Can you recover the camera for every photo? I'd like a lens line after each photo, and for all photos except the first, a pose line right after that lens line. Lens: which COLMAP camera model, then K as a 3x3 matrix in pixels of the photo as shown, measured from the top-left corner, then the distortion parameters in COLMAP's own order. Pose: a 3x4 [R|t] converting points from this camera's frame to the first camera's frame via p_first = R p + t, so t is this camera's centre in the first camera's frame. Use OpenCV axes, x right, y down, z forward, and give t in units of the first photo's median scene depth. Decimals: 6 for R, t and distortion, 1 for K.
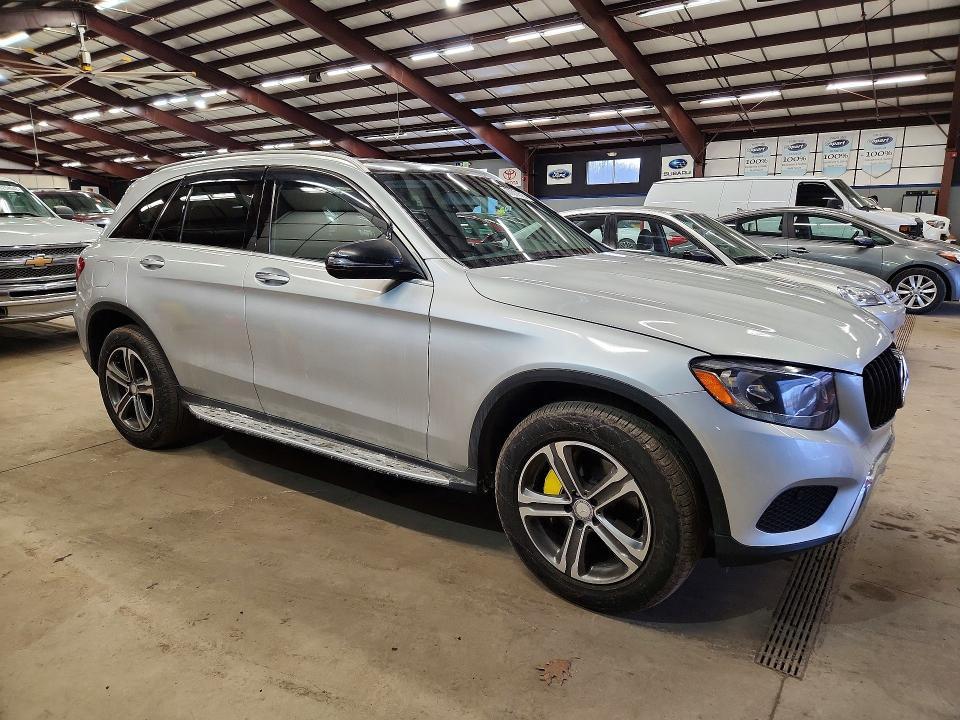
lens RADIAL K [[652.7, 0, 480.0], [0, 652.7, 360.0], [0, 0, 1]] dist [0.057996, -0.048805]
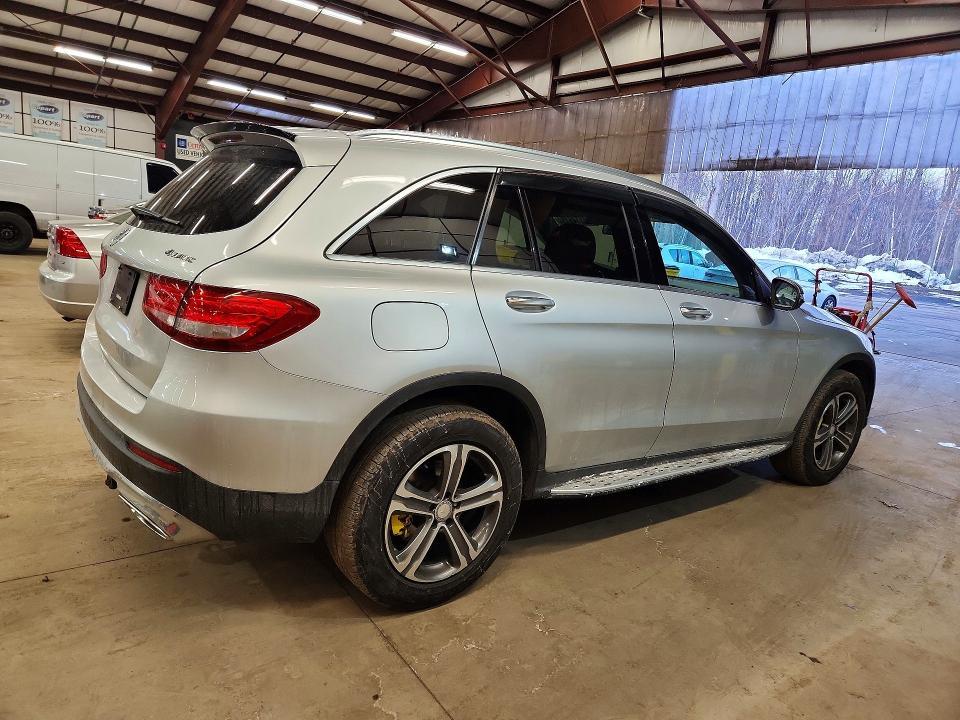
lens RADIAL K [[652.7, 0, 480.0], [0, 652.7, 360.0], [0, 0, 1]] dist [0.057996, -0.048805]
pose [[0.297808, -0.143822, 0.943730, -1.171357], [0.096636, 0.988050, 0.120082, -0.176913], [-0.949722, 0.055437, 0.308147, 0.867324]]
